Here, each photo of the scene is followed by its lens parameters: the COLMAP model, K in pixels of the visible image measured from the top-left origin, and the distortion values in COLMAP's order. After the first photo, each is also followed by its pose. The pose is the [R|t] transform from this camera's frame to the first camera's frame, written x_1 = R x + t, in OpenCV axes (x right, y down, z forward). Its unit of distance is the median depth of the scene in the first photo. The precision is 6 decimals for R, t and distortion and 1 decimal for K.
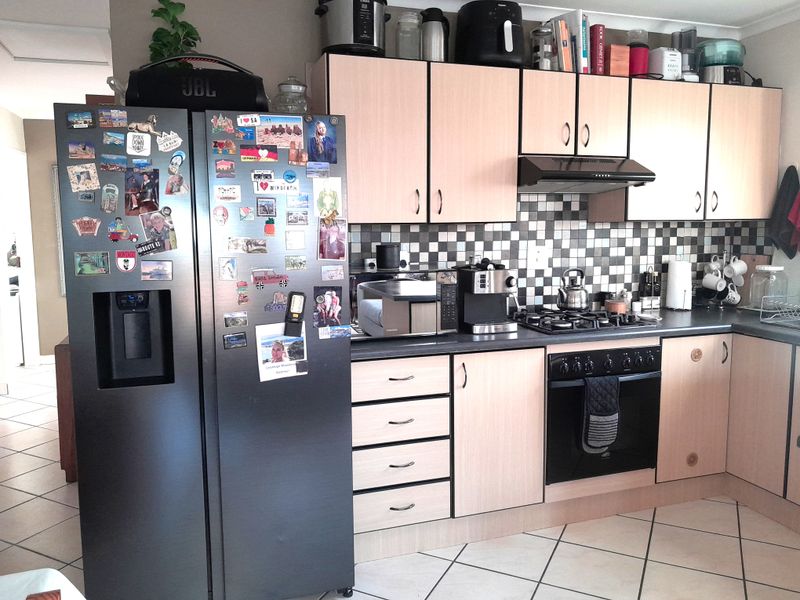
lens RADIAL K [[626.6, 0, 391.4], [0, 626.6, 289.7], [0, 0, 1]] dist [0.133165, -0.279100]
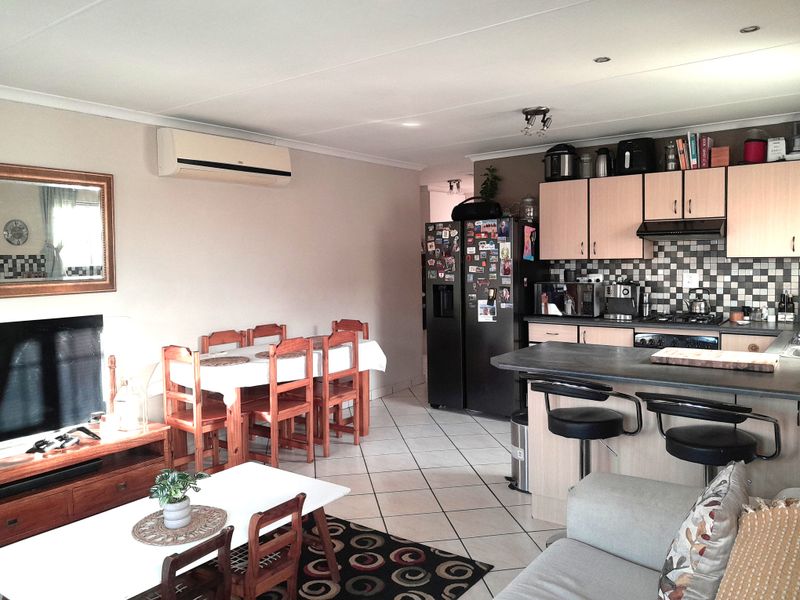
lens RADIAL K [[626.6, 0, 391.4], [0, 626.6, 289.7], [0, 0, 1]] dist [0.133165, -0.279100]
pose [[0.565220, 0.042952, -0.823822, 1.164903], [-0.073320, 0.997307, 0.001692, 0.024533], [0.821676, 0.059446, 0.566847, -0.523308]]
